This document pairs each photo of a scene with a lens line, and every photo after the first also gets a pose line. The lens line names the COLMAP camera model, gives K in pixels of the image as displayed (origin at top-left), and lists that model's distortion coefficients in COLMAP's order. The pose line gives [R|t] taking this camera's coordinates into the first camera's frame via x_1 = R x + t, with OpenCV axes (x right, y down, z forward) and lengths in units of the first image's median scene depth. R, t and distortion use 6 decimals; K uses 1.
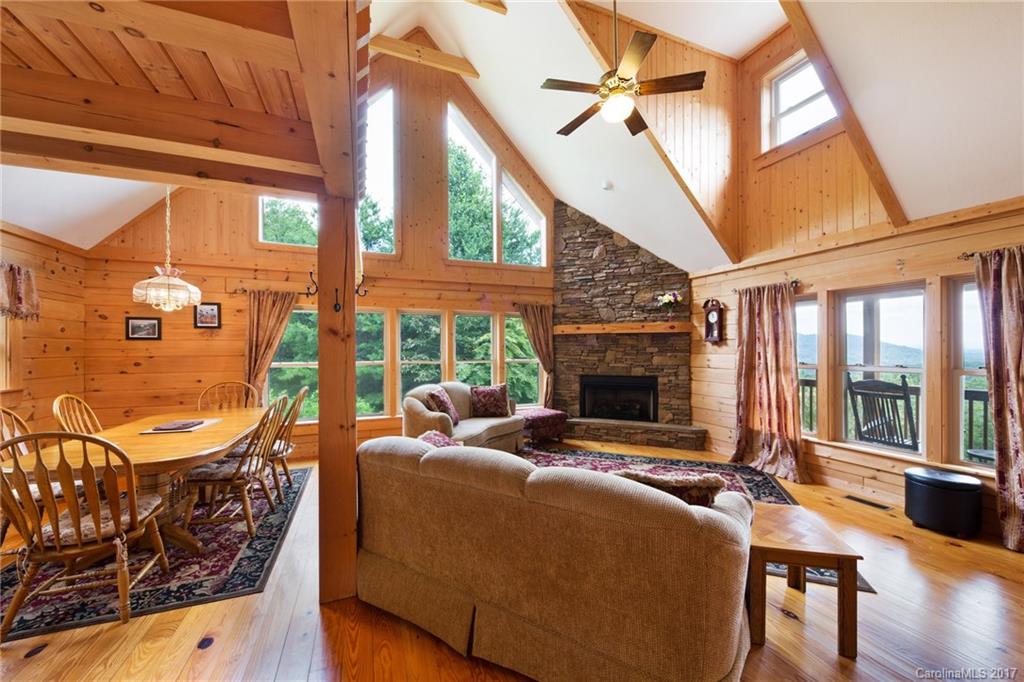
lens RADIAL K [[362.6, 0, 515.2], [0, 362.6, 345.3], [0, 0, 1]] dist [-0.000119, -0.000186]
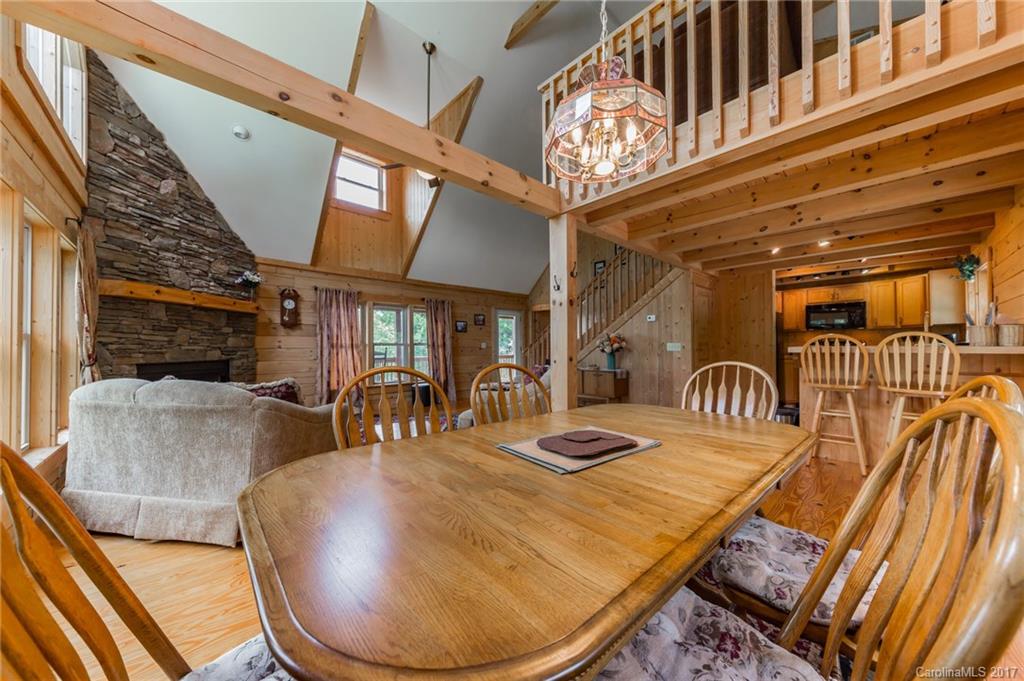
lens RADIAL K [[362.6, 0, 515.2], [0, 362.6, 344.8], [0, 0, 1]] dist [-0.000119, -0.000186]
pose [[-0.378000, 0.012109, 0.925727, -0.740998], [-0.004444, 0.999879, -0.014894, 0.060960], [-0.925795, -0.009744, -0.377900, 0.705147]]
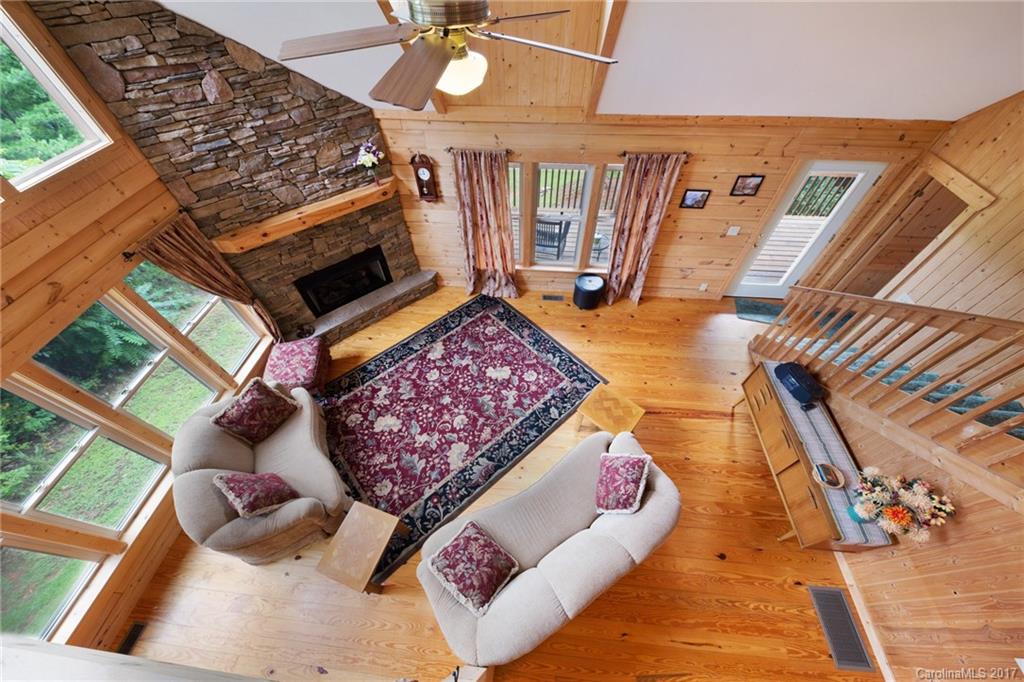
lens RADIAL K [[349.6, 0, 504.4], [0, 349.6, 339.8], [0, 0, 1]] dist [0.001561, -0.004163]
pose [[0.459805, -0.692539, 0.555850, -0.123981], [0.023179, 0.635089, 0.772091, -0.446535], [-0.887718, -0.342127, 0.308070, 0.377223]]
